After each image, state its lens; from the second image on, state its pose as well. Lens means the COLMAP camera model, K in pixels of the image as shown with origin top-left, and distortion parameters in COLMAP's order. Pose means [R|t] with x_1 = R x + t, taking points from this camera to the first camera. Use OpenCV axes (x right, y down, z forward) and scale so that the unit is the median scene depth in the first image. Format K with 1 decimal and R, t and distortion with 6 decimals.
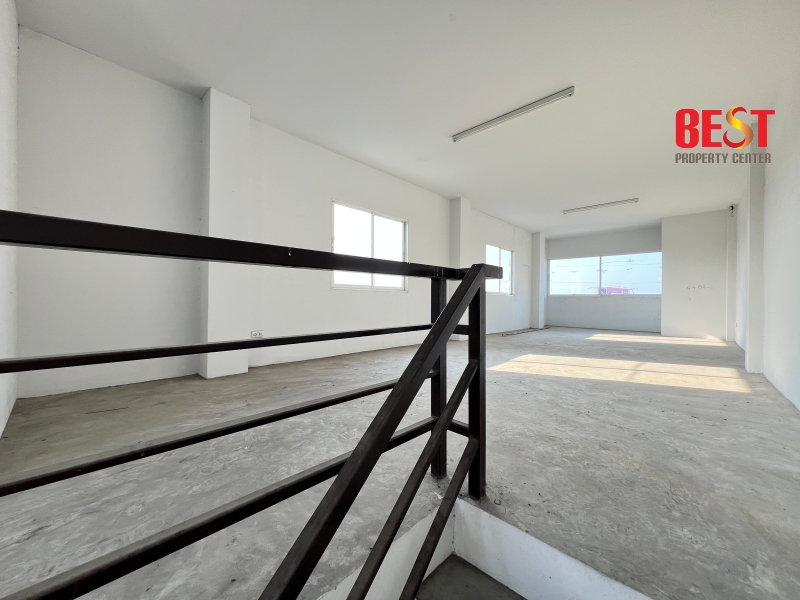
lens RADIAL K [[324.6, 0, 400.0], [0, 324.6, 300.0], [0, 0, 1]] dist [-0.000101, 0.000094]
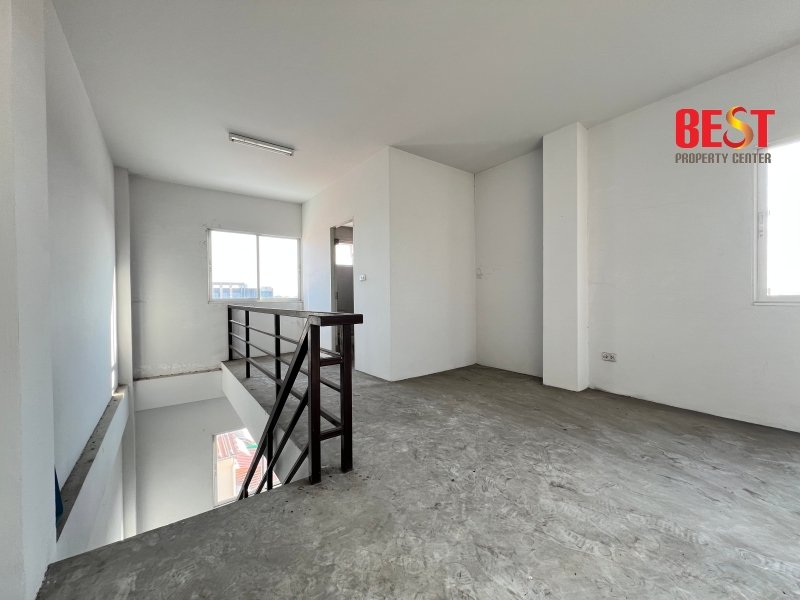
lens RADIAL K [[320.7, 0, 400.0], [0, 320.7, 300.0], [0, 0, 1]] dist [0.000114, -0.000002]
pose [[-0.181493, 0.006181, -0.983373, 1.054501], [0.011926, 0.999921, 0.004084, -0.125177], [0.983320, -0.010987, -0.181552, 1.125094]]
